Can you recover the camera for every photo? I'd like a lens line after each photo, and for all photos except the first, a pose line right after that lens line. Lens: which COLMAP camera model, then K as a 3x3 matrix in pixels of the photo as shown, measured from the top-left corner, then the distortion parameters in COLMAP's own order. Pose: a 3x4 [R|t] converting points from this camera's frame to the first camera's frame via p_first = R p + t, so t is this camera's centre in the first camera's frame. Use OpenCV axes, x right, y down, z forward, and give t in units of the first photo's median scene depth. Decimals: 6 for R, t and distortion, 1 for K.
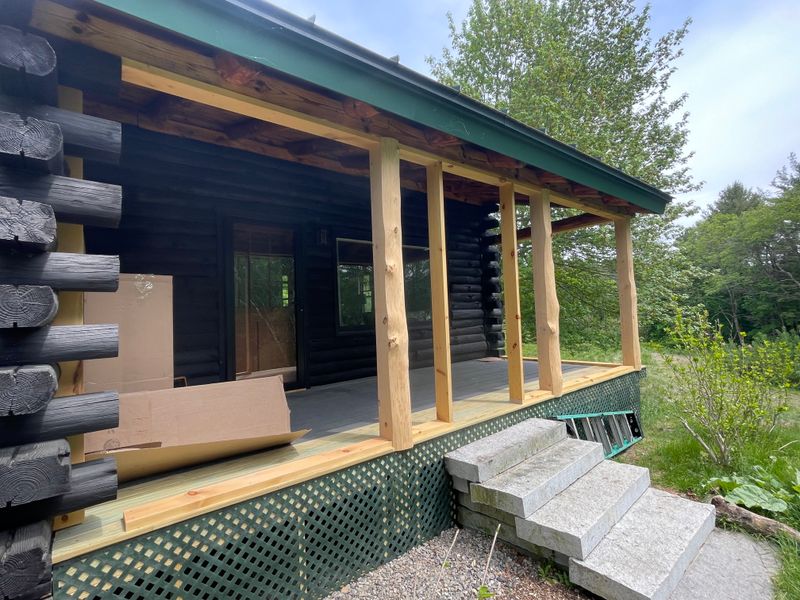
lens RADIAL K [[395.7, 0, 399.0], [0, 395.7, 293.5], [0, 0, 1]] dist [-0.002480, 0.003609]
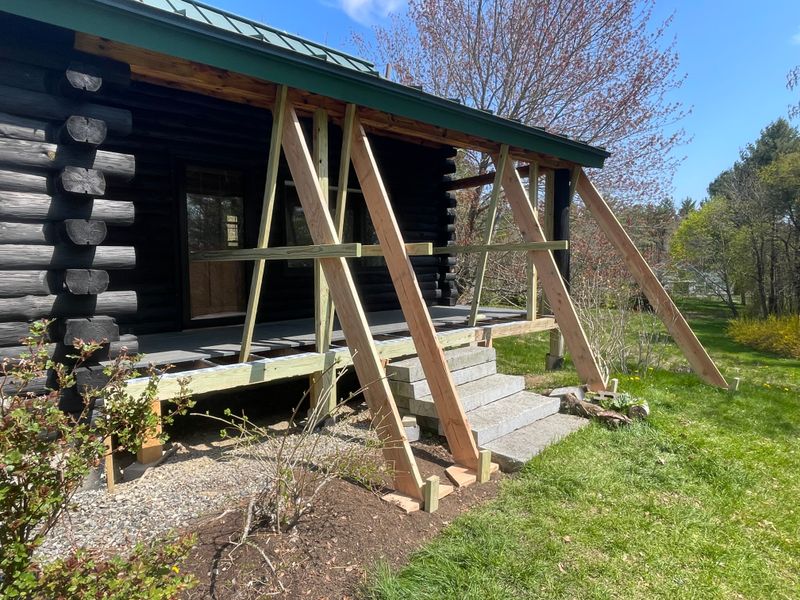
lens RADIAL K [[523.1, 0, 398.8], [0, 523.1, 292.6], [0, 0, 1]] dist [0.008365, -0.004757]
pose [[0.998781, 0.024547, 0.042814, 0.137634], [-0.028427, 0.995305, 0.092519, 0.020248], [-0.040342, -0.093623, 0.994790, -0.633305]]
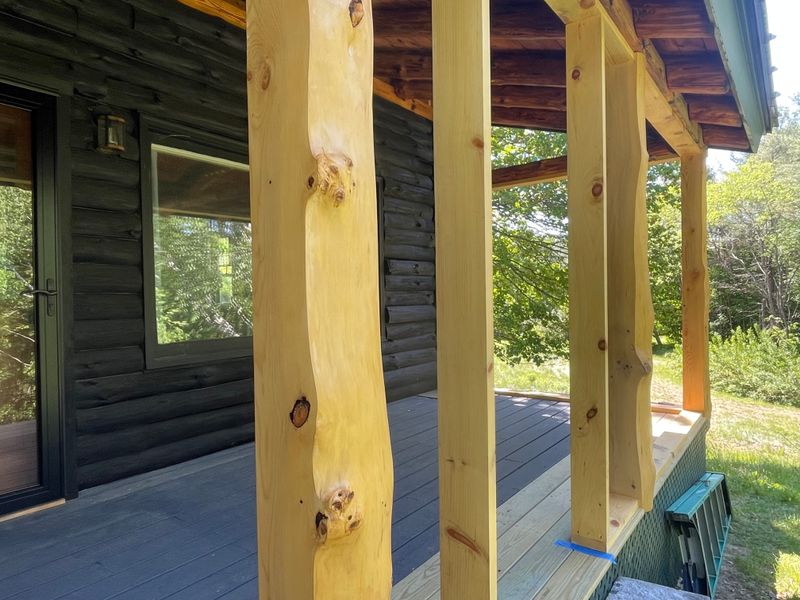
lens RADIAL K [[523.1, 0, 396.5], [0, 523.1, 304.3], [0, 0, 1]] dist [0.008365, -0.004757]
pose [[0.972460, 0.016993, 0.232448, -0.047658], [-0.031137, 0.997870, 0.057317, -0.009486], [-0.230979, -0.062976, 0.970919, 0.646242]]
